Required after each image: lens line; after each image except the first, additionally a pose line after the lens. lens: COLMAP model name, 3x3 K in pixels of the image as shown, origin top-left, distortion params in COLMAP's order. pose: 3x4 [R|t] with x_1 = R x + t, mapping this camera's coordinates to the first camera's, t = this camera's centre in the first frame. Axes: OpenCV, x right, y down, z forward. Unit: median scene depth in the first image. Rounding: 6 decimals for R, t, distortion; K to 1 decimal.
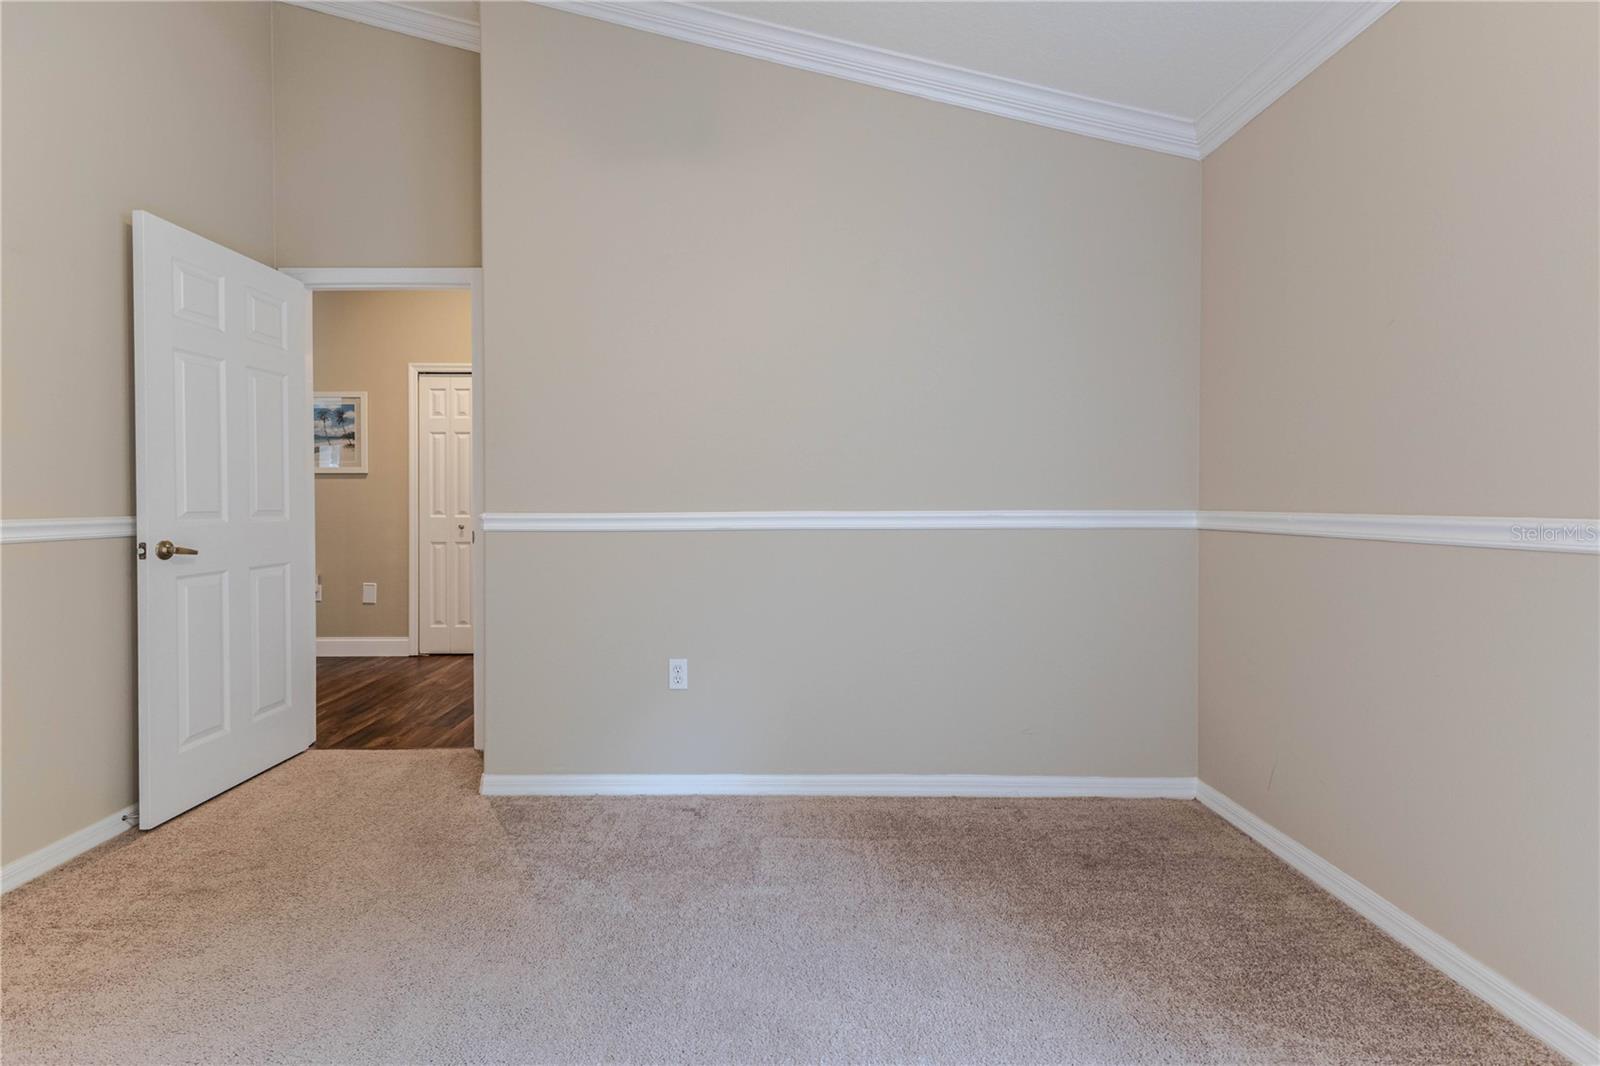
lens RADIAL K [[703.6, 0, 796.3], [0, 703.6, 521.6], [0, 0, 1]] dist [0.001353, 0.000347]
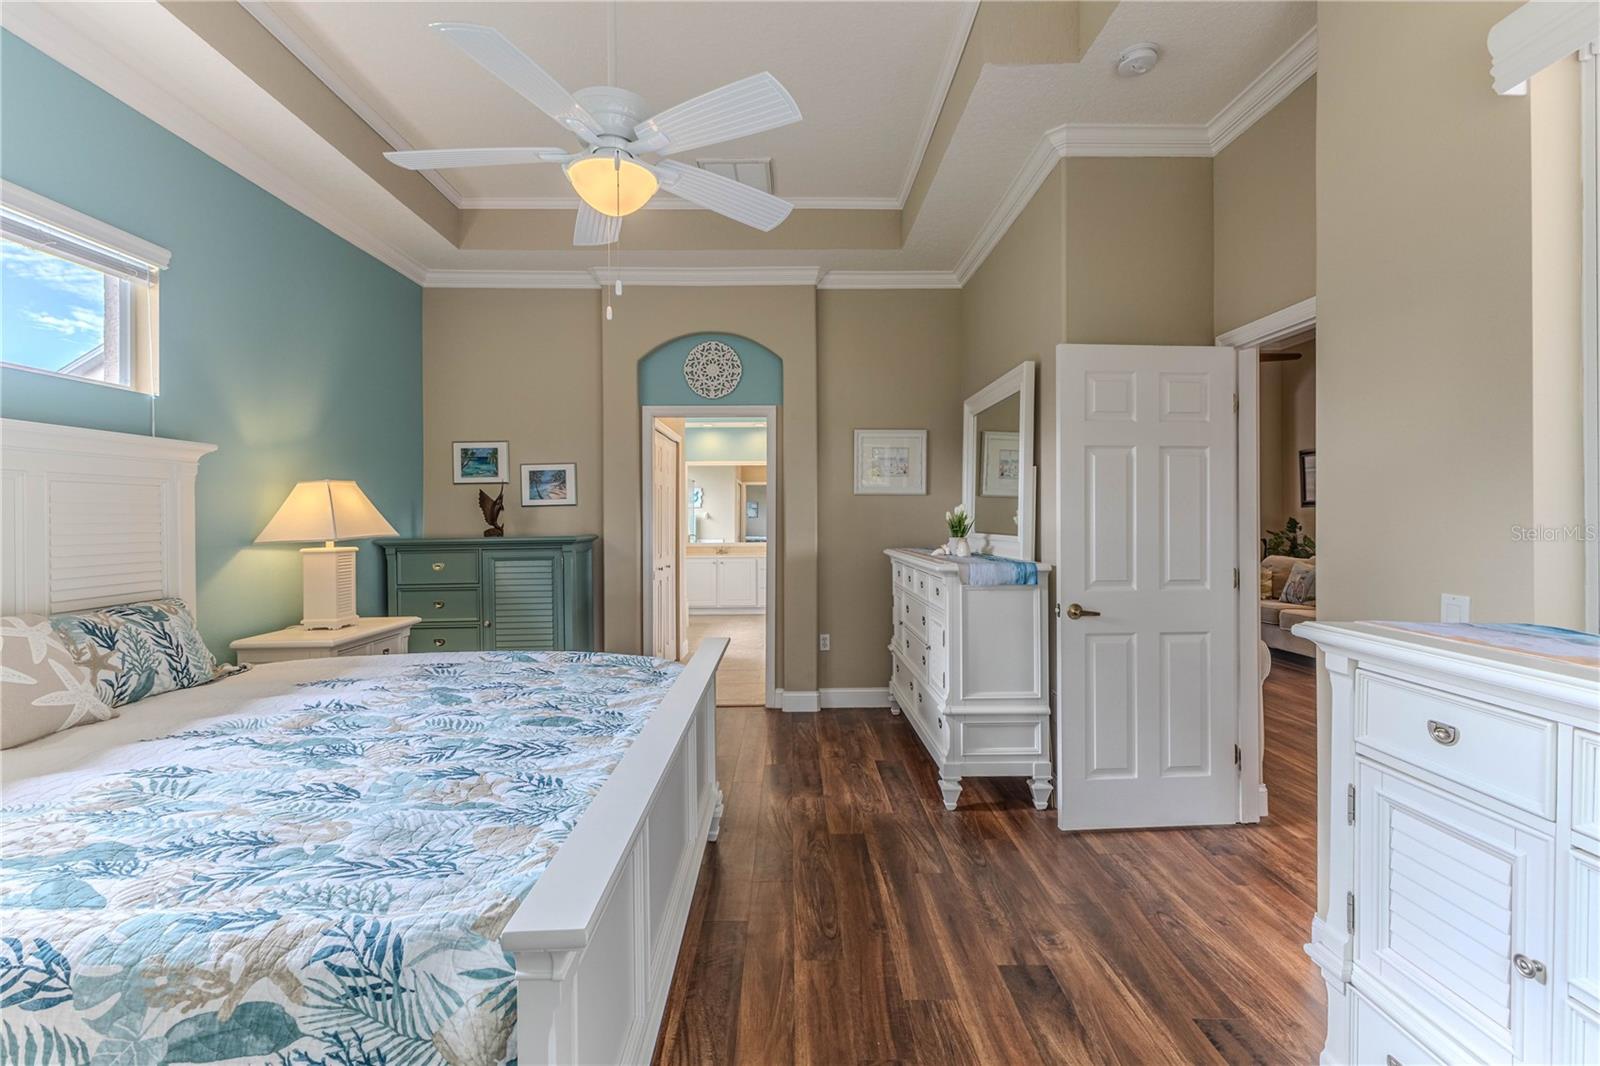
lens RADIAL K [[702.5, 0, 796.9], [0, 702.5, 519.3], [0, 0, 1]] dist [0.009438, -0.004565]
pose [[0.019104, 0.001549, -0.999816, 0.328146], [-0.017021, 0.999854, 0.001223, -0.114156], [0.999673, 0.016994, 0.019128, 0.485286]]
